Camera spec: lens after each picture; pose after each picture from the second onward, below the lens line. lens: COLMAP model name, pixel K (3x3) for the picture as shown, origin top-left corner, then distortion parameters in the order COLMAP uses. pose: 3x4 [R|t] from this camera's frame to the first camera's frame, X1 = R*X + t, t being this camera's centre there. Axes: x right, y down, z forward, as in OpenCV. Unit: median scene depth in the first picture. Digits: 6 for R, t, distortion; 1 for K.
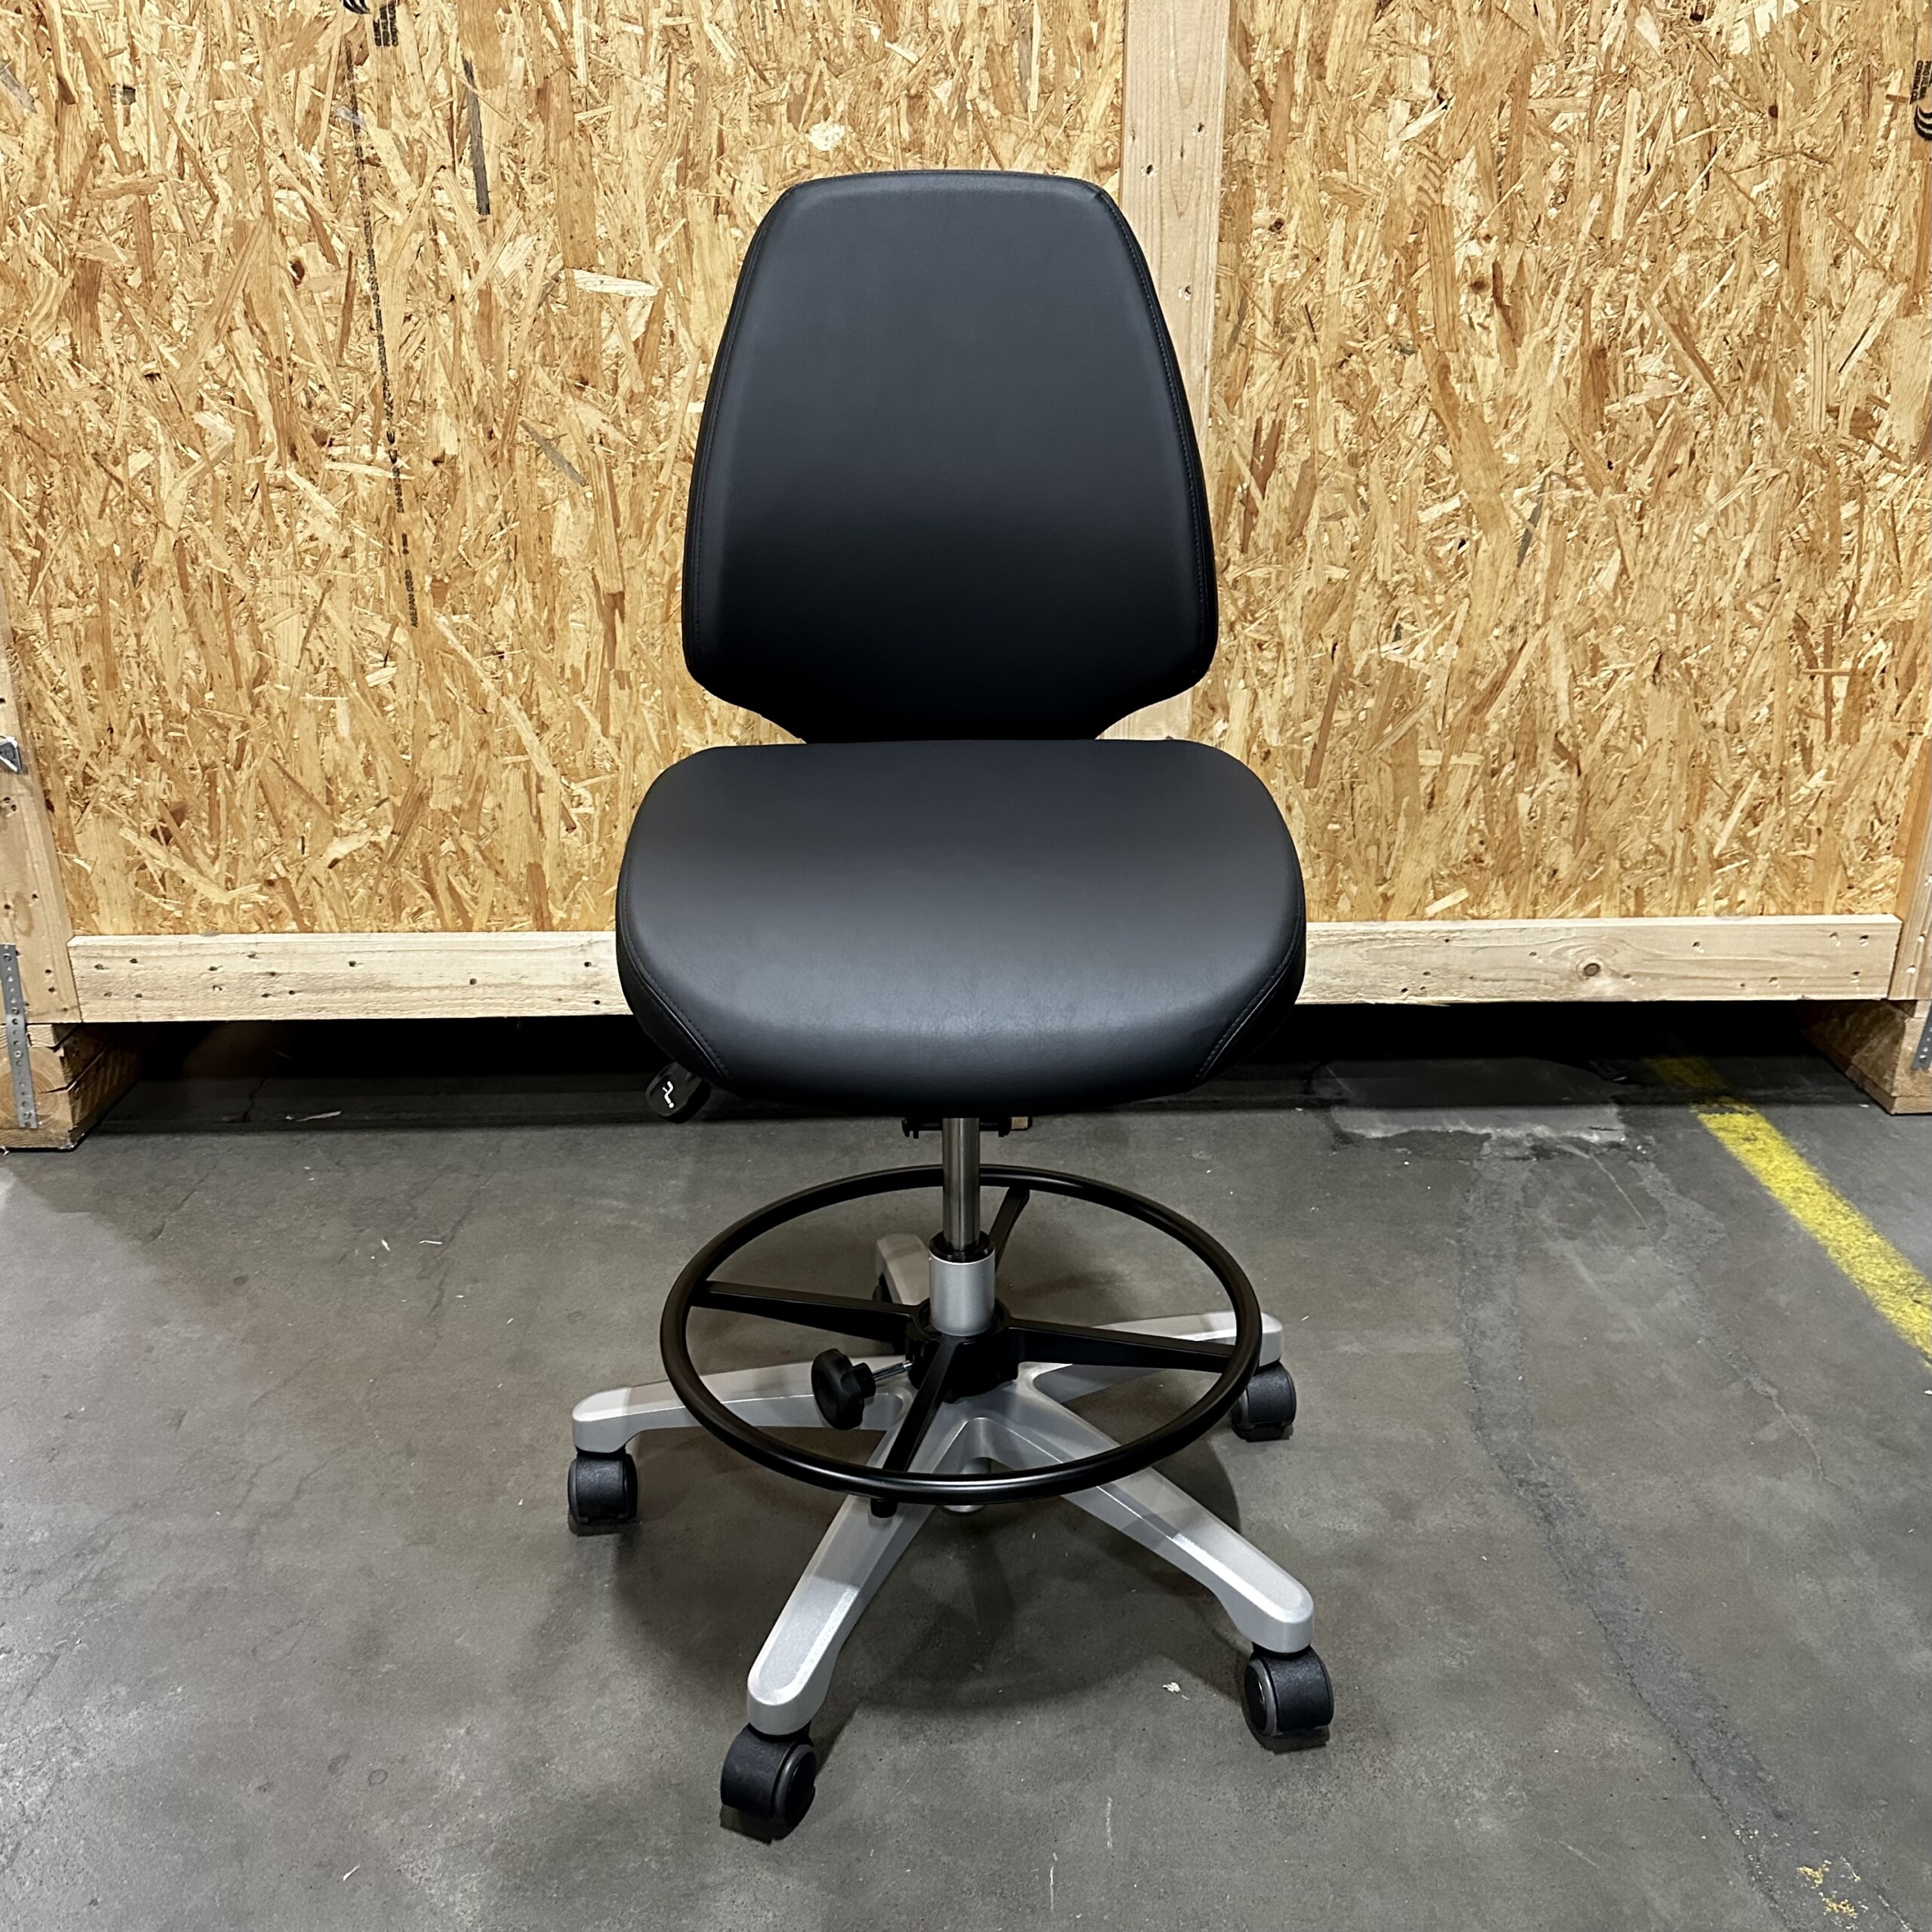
lens RADIAL K [[1759.6, 0, 968.2], [0, 1759.6, 1055.6], [0, 0, 1]] dist [0.201619, -0.460408]
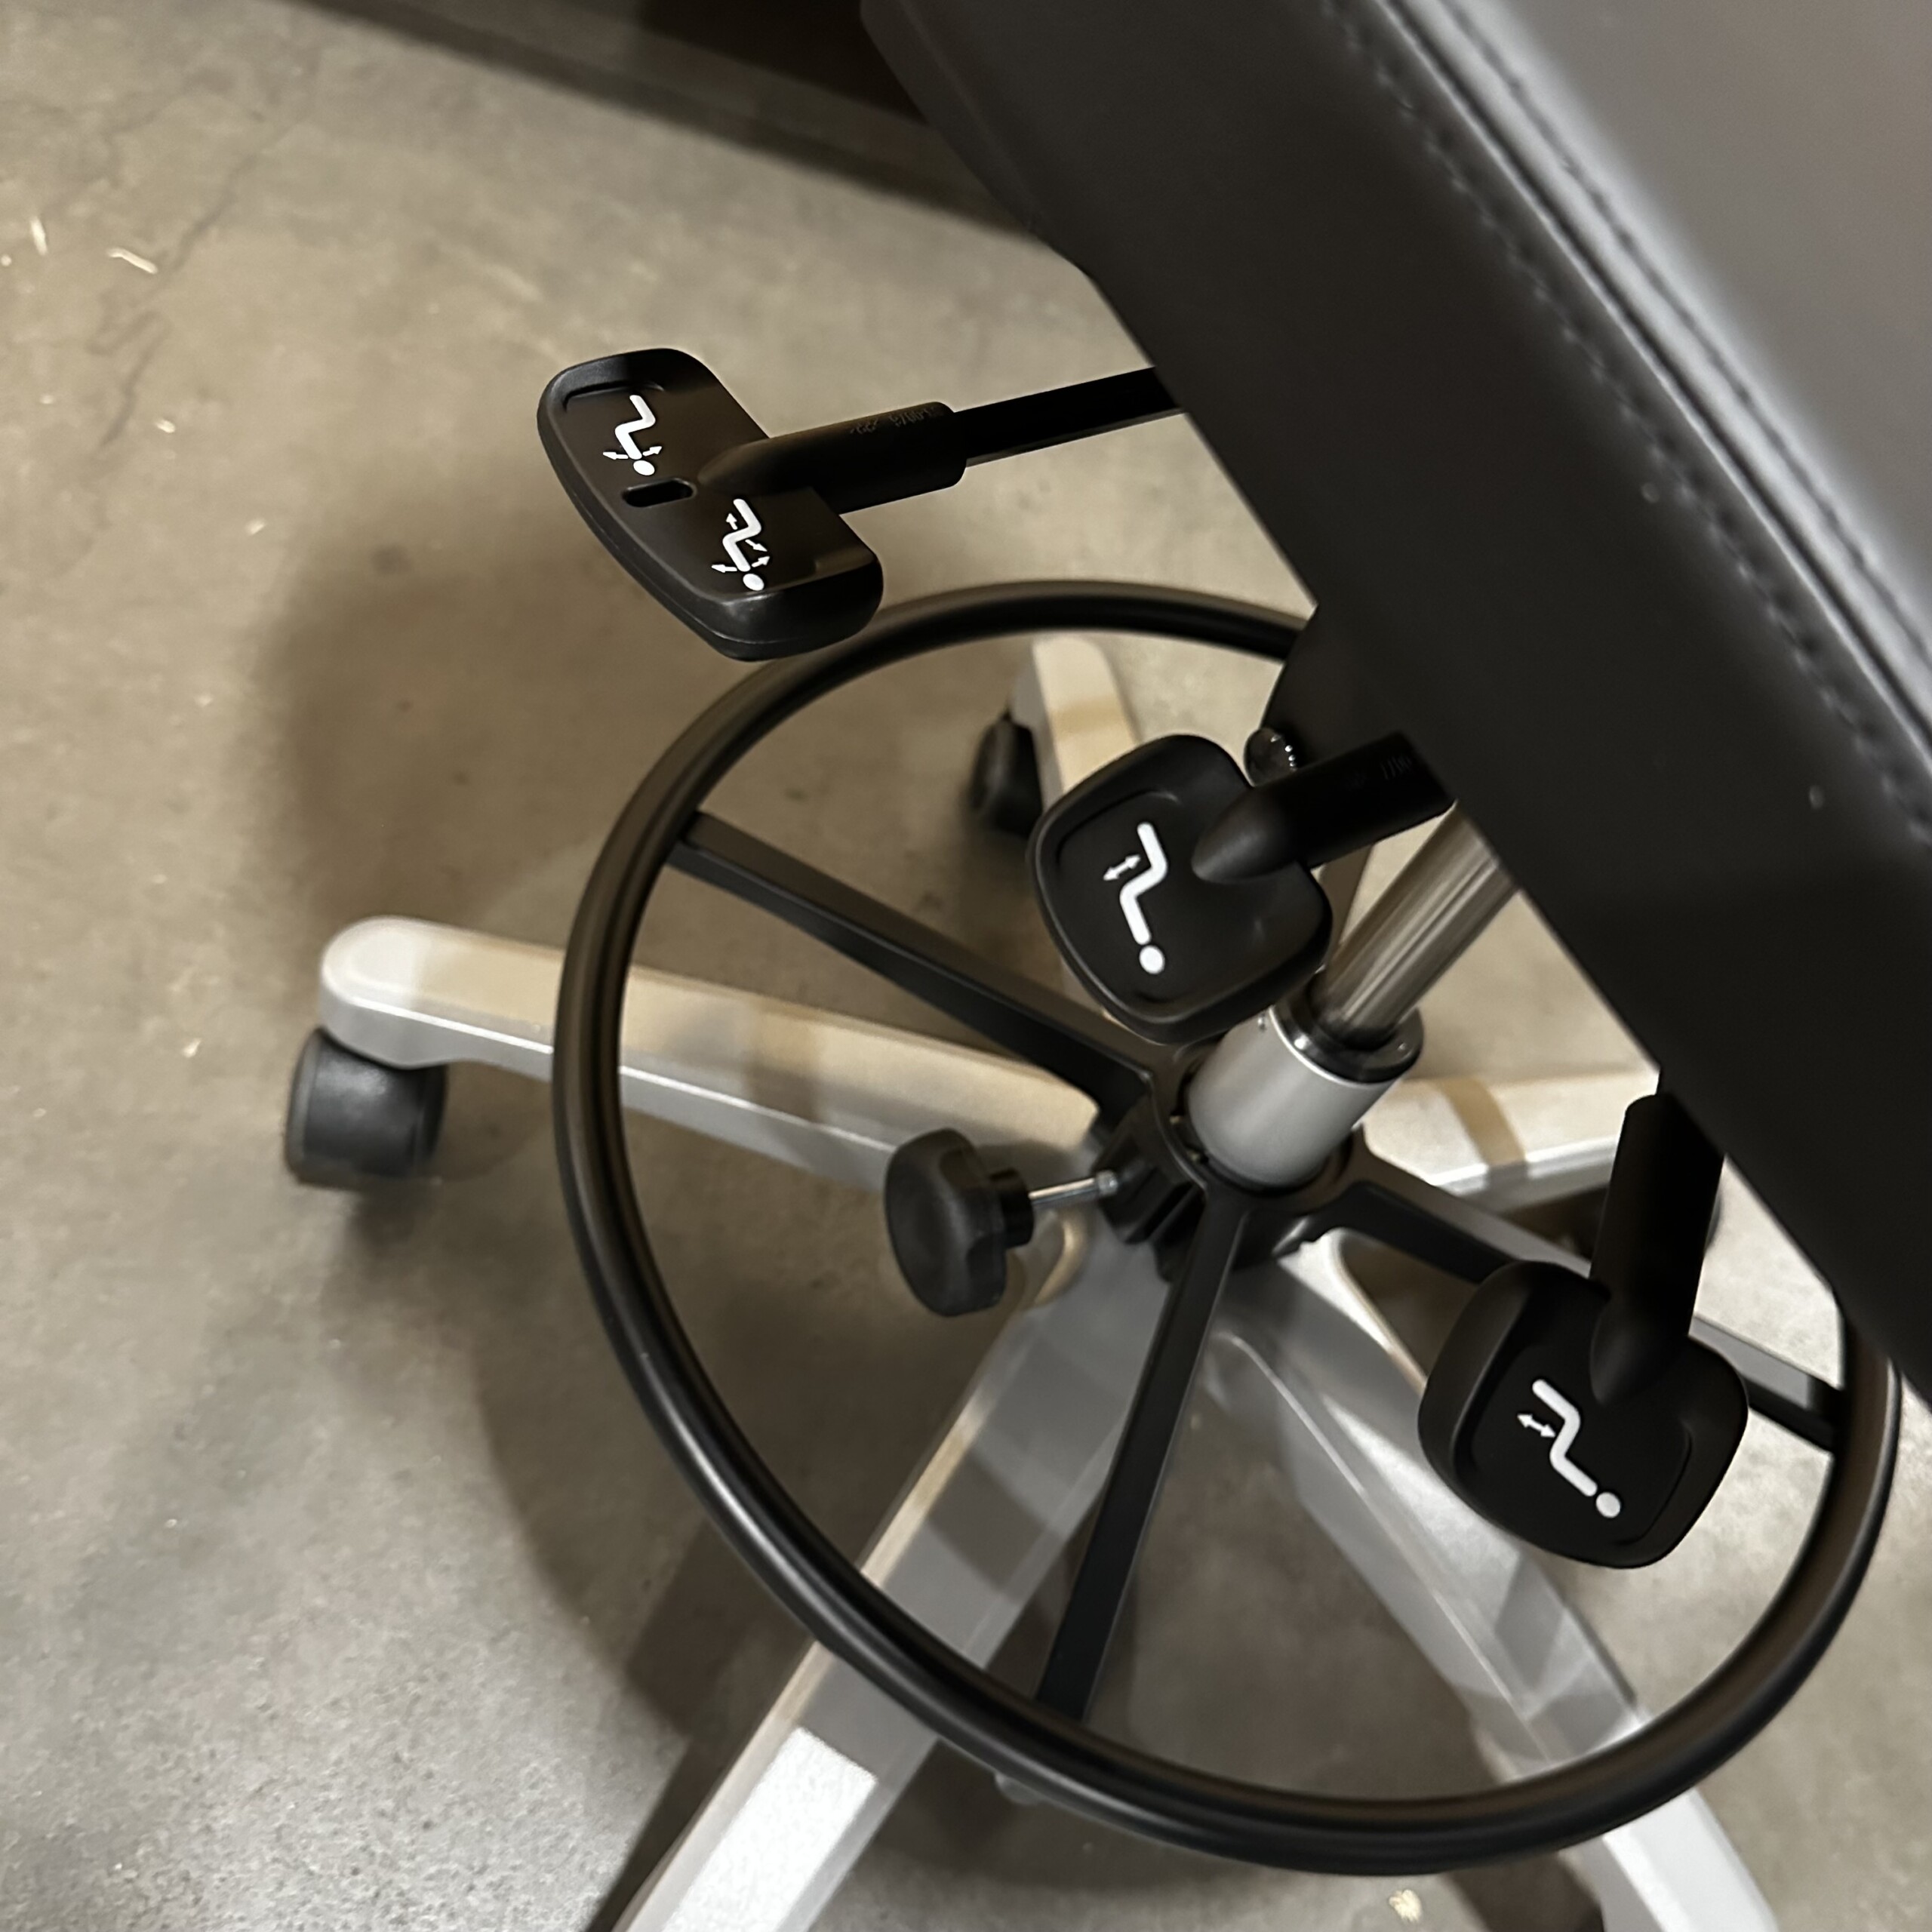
lens RADIAL K [[1798.7, 0, 966.1], [0, 1798.7, 1006.1], [0, 0, 1]] dist [-0.001375, -0.007316]
pose [[0.948284, 0.274881, 0.158741, -0.104058], [-0.317324, 0.808368, 0.495828, -0.045051], [0.007973, -0.520558, 0.853789, 0.465054]]
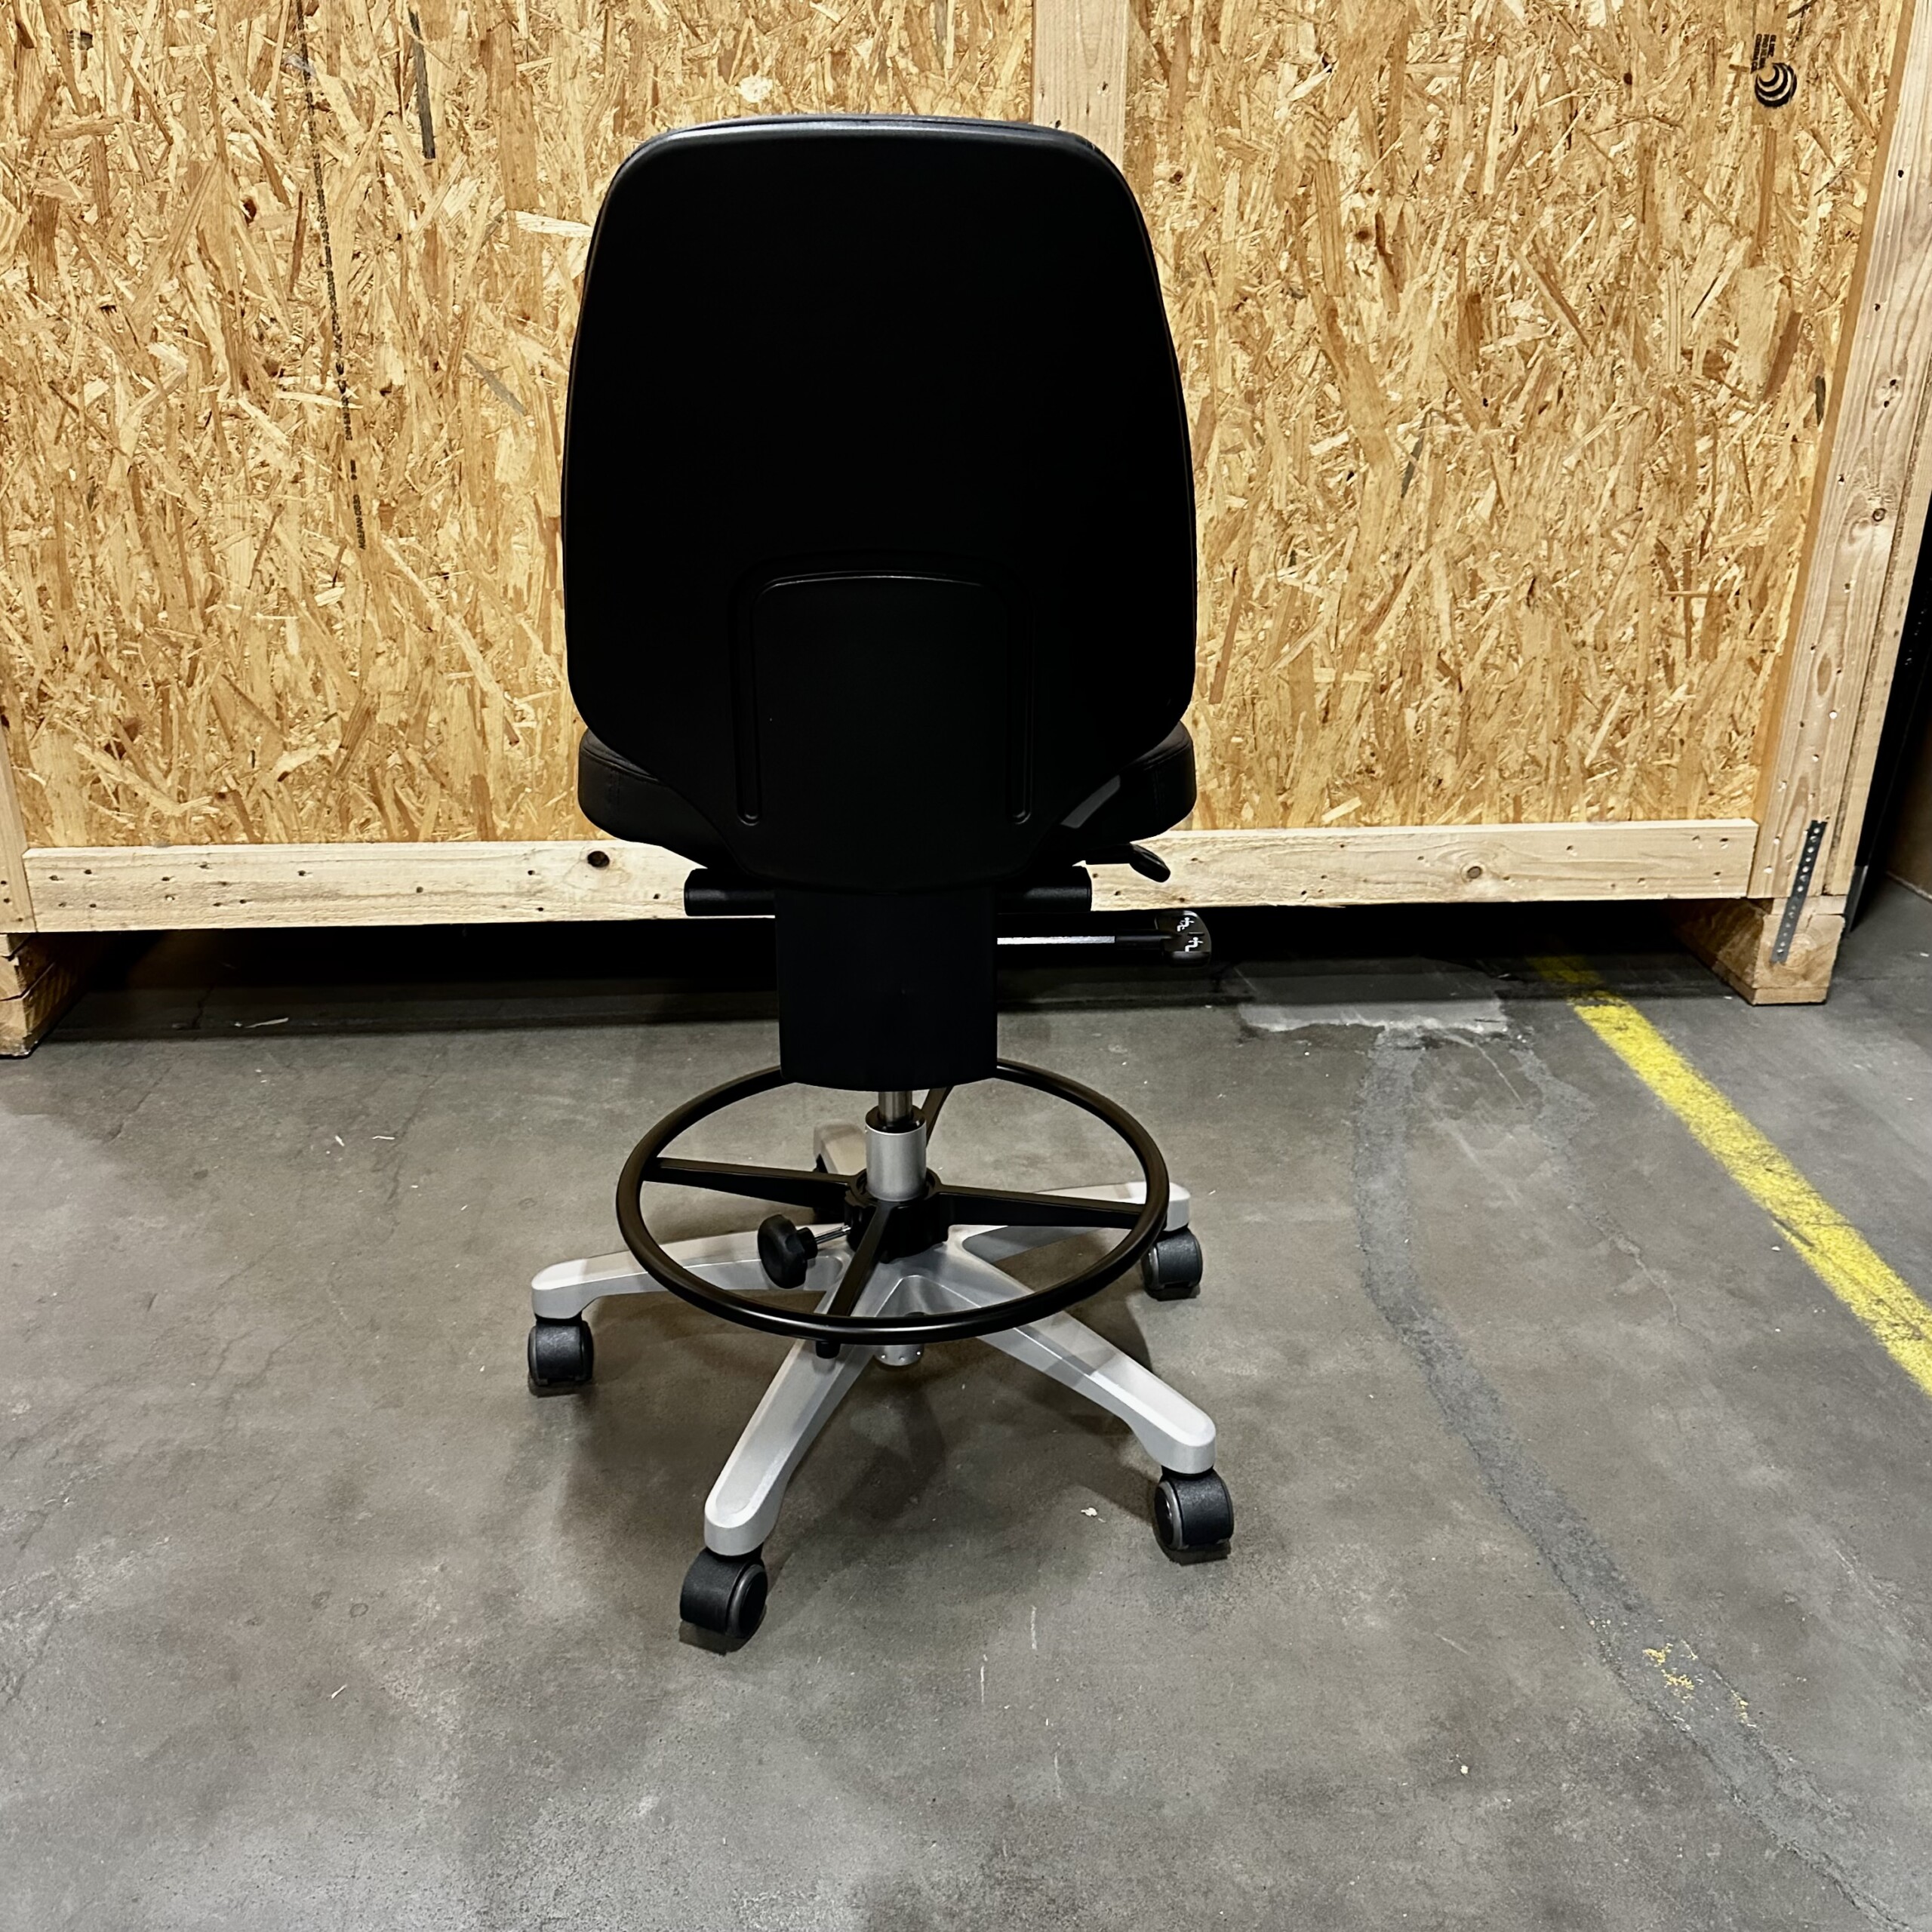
lens RADIAL K [[1772.4, 0, 979.4], [0, 1772.4, 984.5], [0, 0, 1]] dist [0.186237, -0.404413]
pose [[0.998740, -0.009712, 0.049235, -0.003647], [0.009777, 0.999952, -0.001081, 0.018952], [-0.049222, 0.001561, 0.998787, -0.067668]]
